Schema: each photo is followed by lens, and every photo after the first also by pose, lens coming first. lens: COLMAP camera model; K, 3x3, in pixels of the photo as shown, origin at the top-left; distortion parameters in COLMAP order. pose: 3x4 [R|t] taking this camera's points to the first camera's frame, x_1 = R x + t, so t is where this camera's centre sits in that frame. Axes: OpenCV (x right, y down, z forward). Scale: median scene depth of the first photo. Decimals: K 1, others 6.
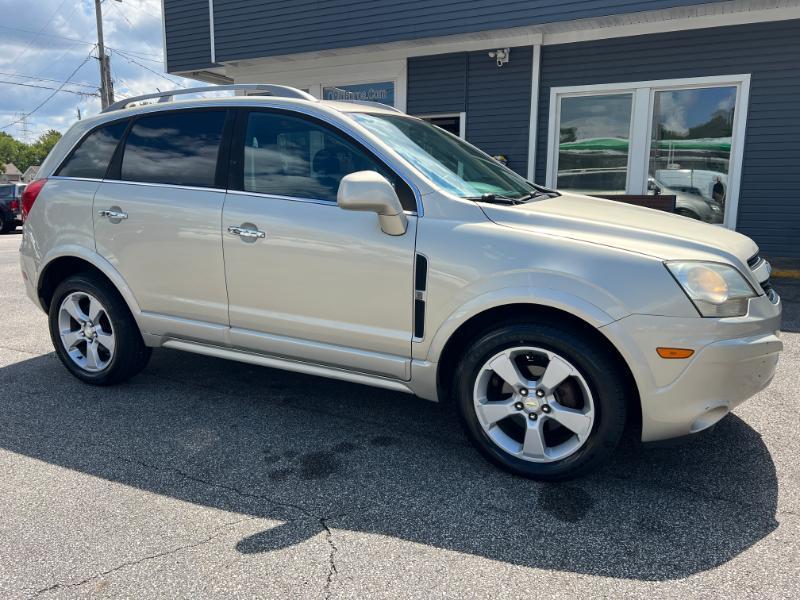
lens RADIAL K [[604.5, 0, 398.0], [0, 604.5, 299.4], [0, 0, 1]] dist [0.048527, -0.055685]
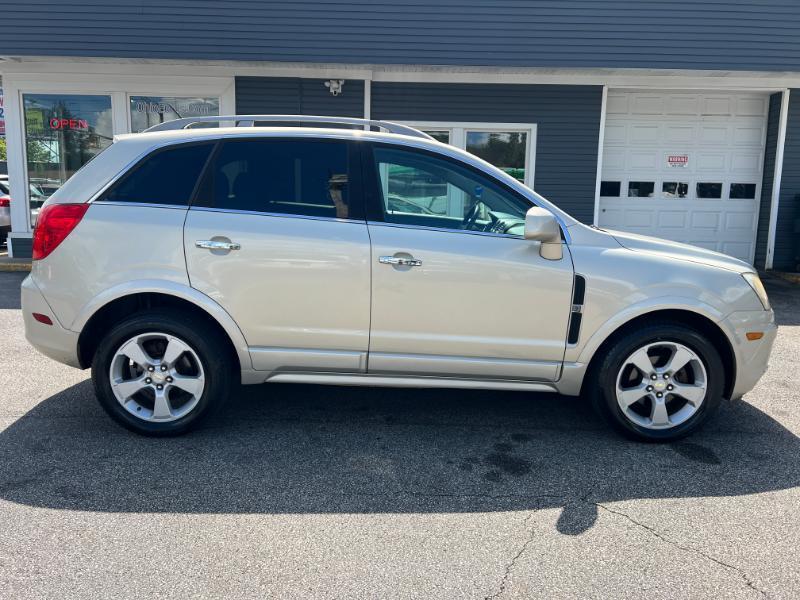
lens RADIAL K [[604.5, 0, 399.9], [0, 604.5, 296.7], [0, 0, 1]] dist [0.048527, -0.055685]
pose [[0.884795, -0.054526, 0.462779, -0.744717], [0.068270, 0.997582, -0.012989, -0.034776], [-0.460952, 0.043086, 0.886379, 0.066044]]
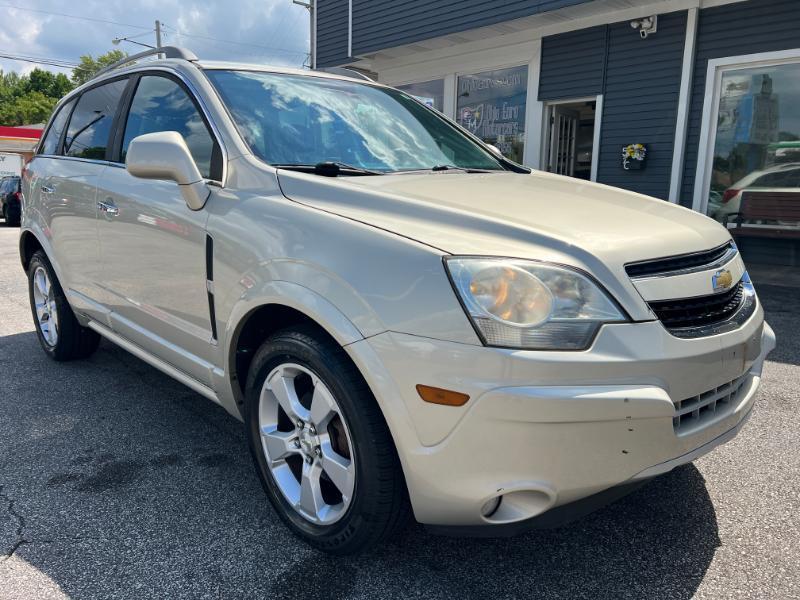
lens RADIAL K [[604.5, 0, 398.4], [0, 604.5, 302.3], [0, 0, 1]] dist [0.048527, -0.055685]
pose [[0.940976, 0.074489, -0.330176, 0.470233], [-0.074003, 0.997159, 0.014058, -0.013596], [0.330285, 0.011205, 0.943815, 0.285027]]
